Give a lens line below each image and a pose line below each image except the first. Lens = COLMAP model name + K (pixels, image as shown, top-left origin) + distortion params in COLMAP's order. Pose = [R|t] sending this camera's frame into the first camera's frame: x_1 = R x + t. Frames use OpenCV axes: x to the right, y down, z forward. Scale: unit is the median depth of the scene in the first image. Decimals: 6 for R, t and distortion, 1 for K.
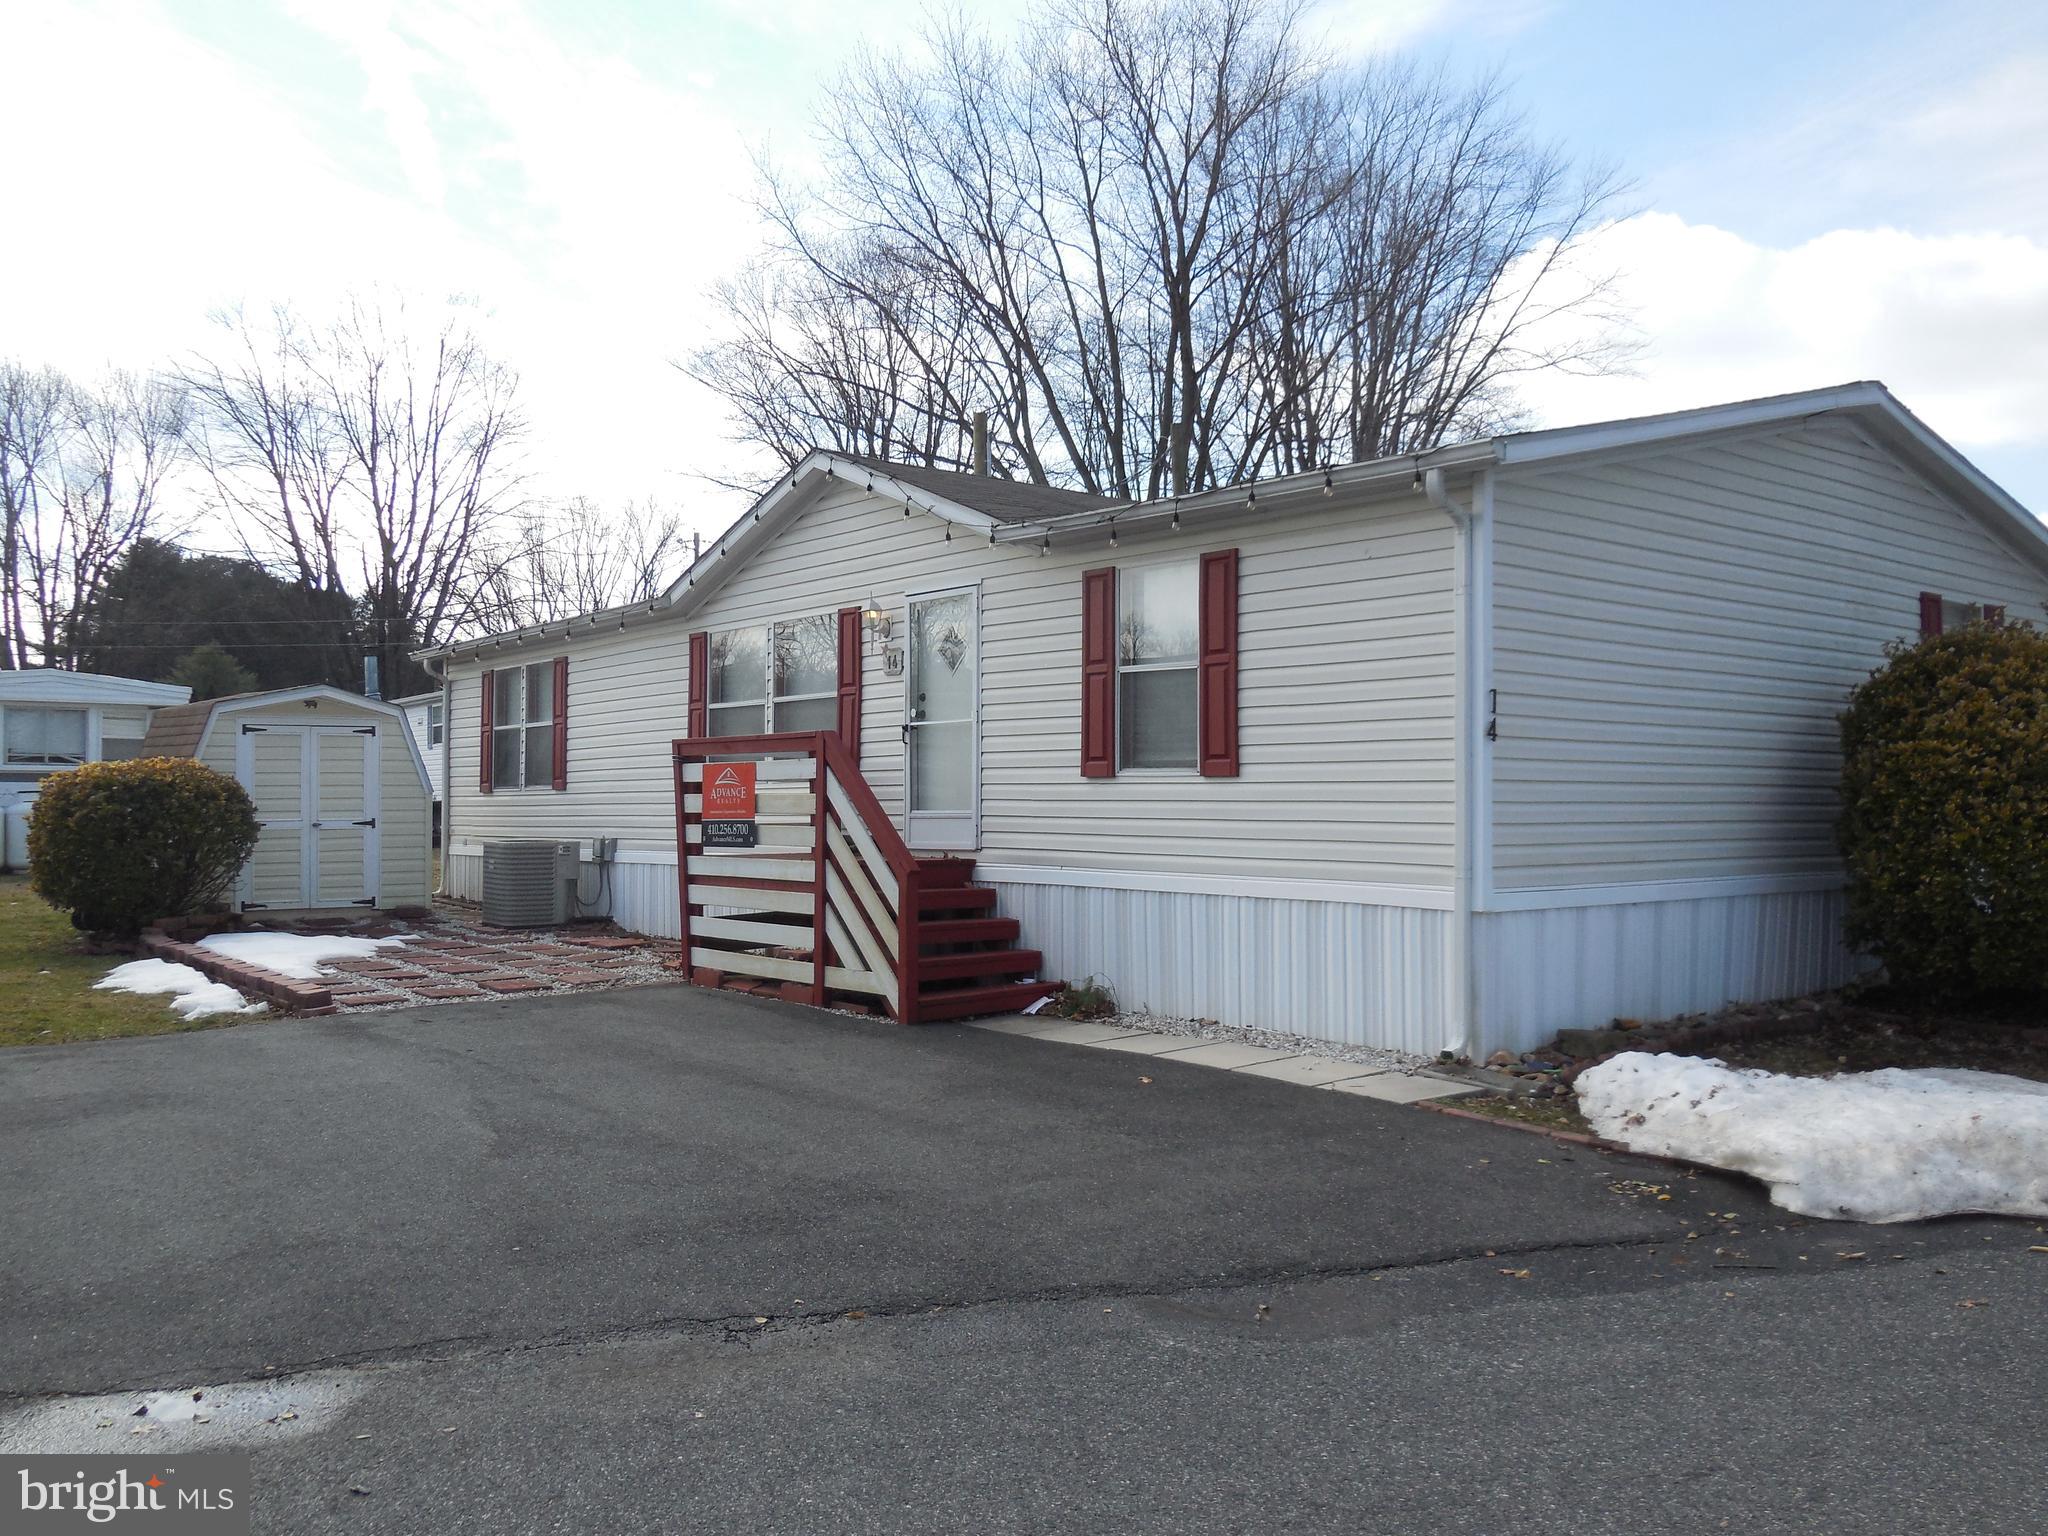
lens RADIAL K [[1689.9, 0, 1024.0], [0, 1689.9, 768.0], [0, 0, 1]] dist [-0.028043, 0.002804]
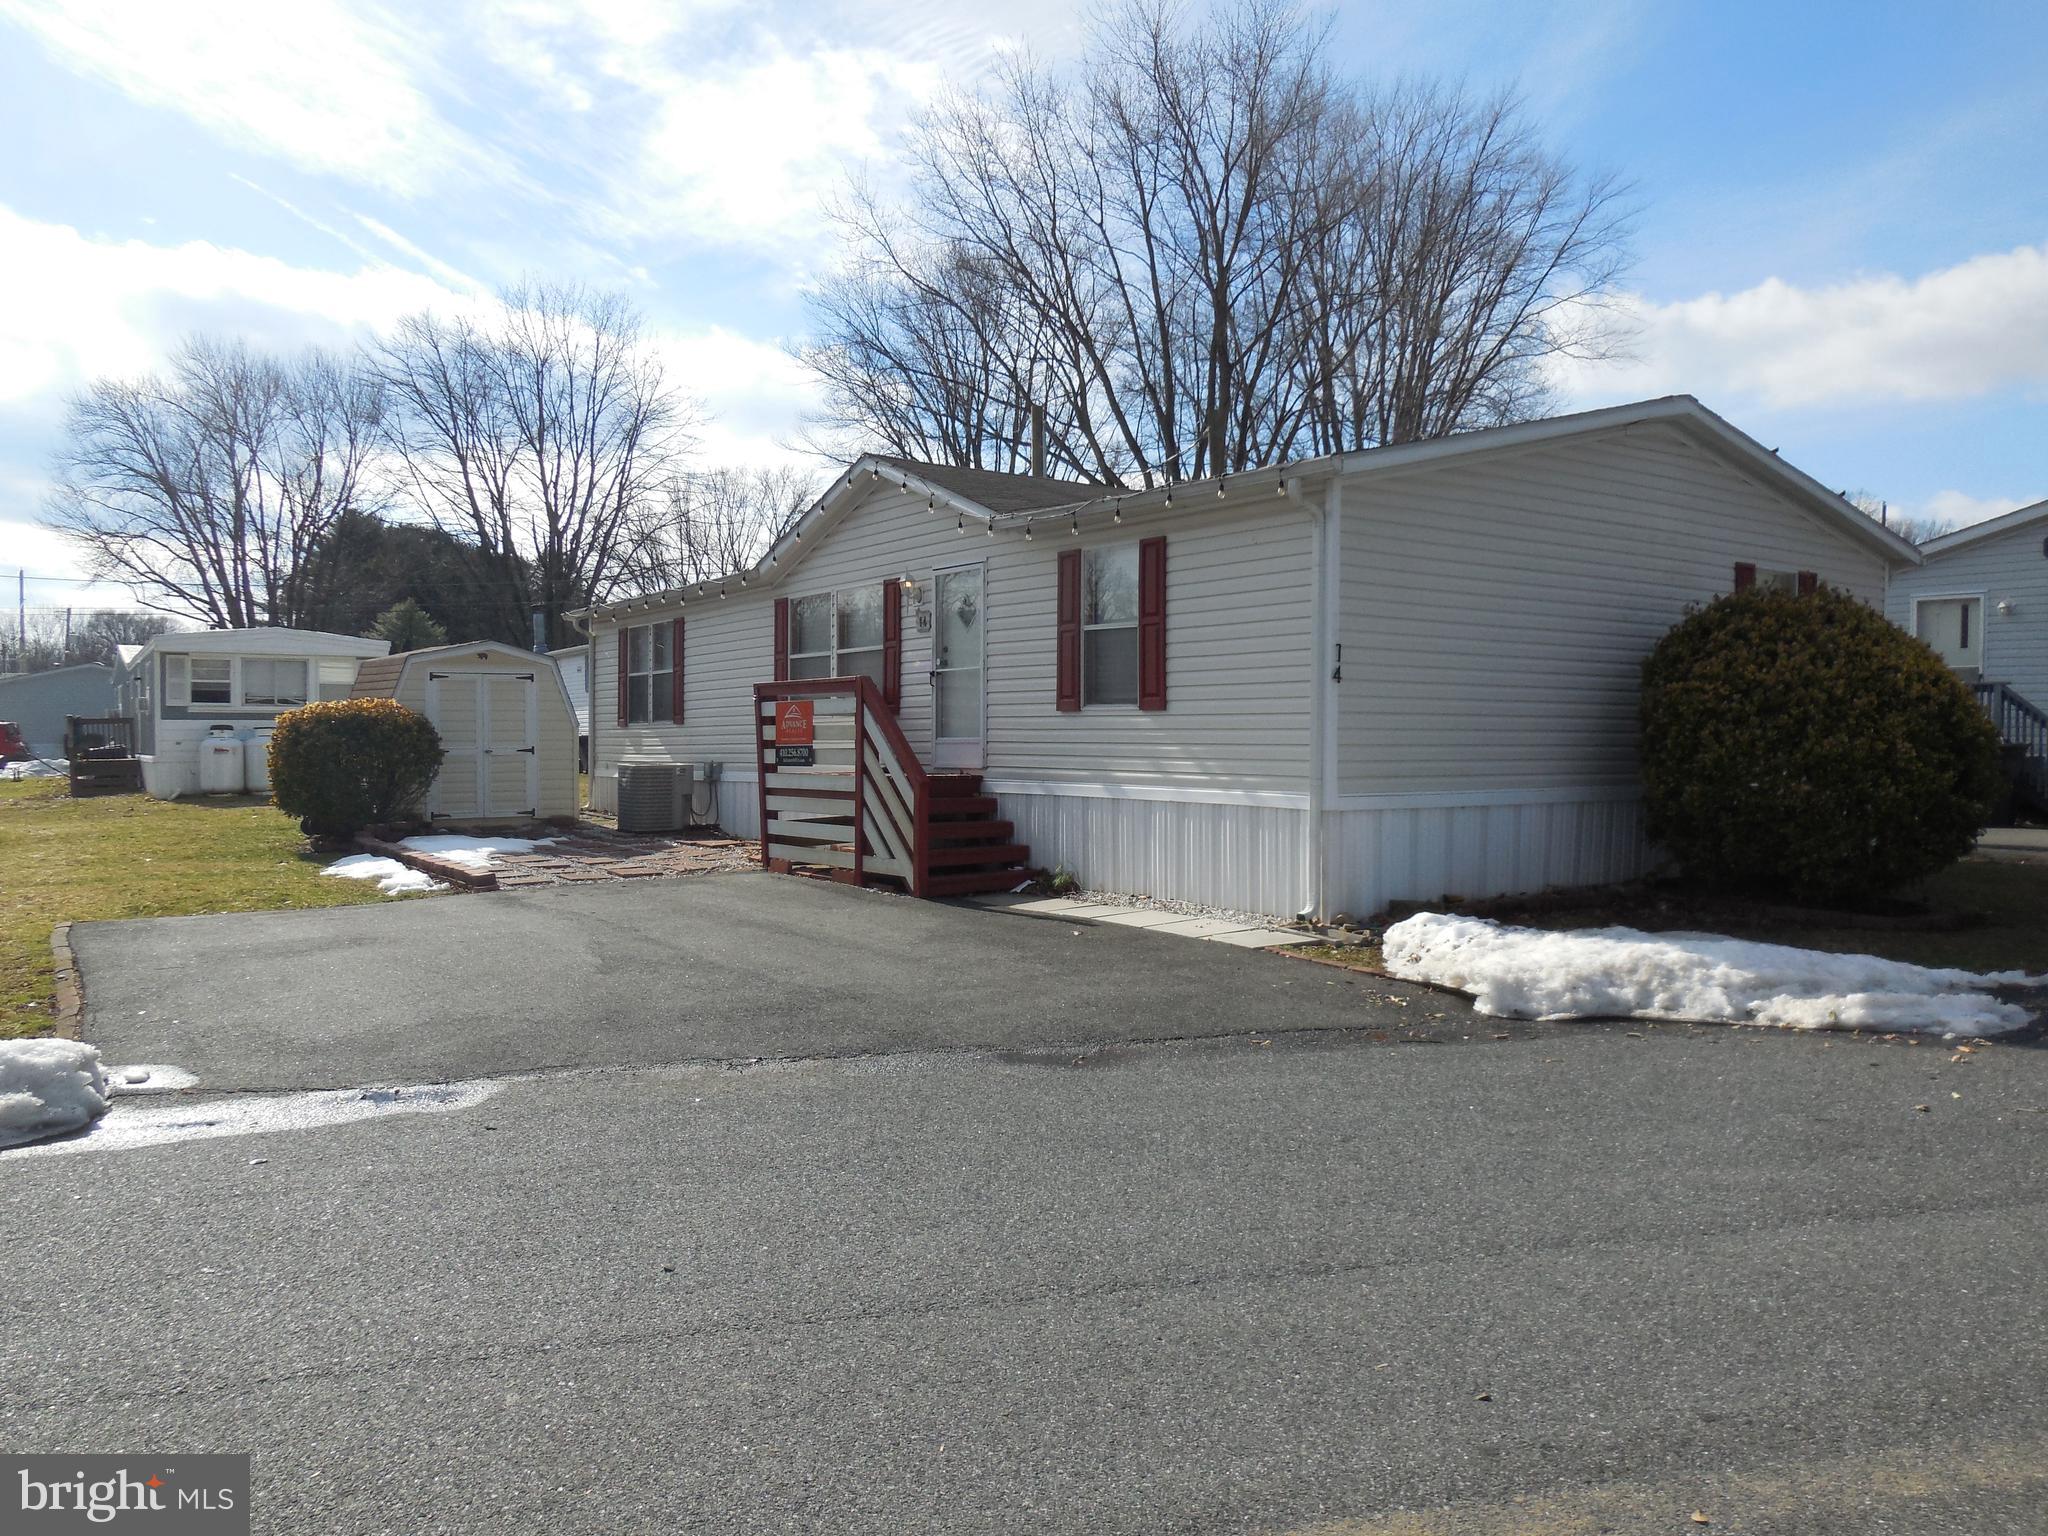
lens RADIAL K [[1531.2, 0, 1026.6], [0, 1531.2, 763.0], [0, 0, 1]] dist [-0.022941, -0.000683]
pose [[0.997777, 0.001245, -0.066635, 0.070053], [0.001108, 0.999377, 0.035269, 0.002782], [0.066638, -0.035264, 0.997154, -0.138791]]
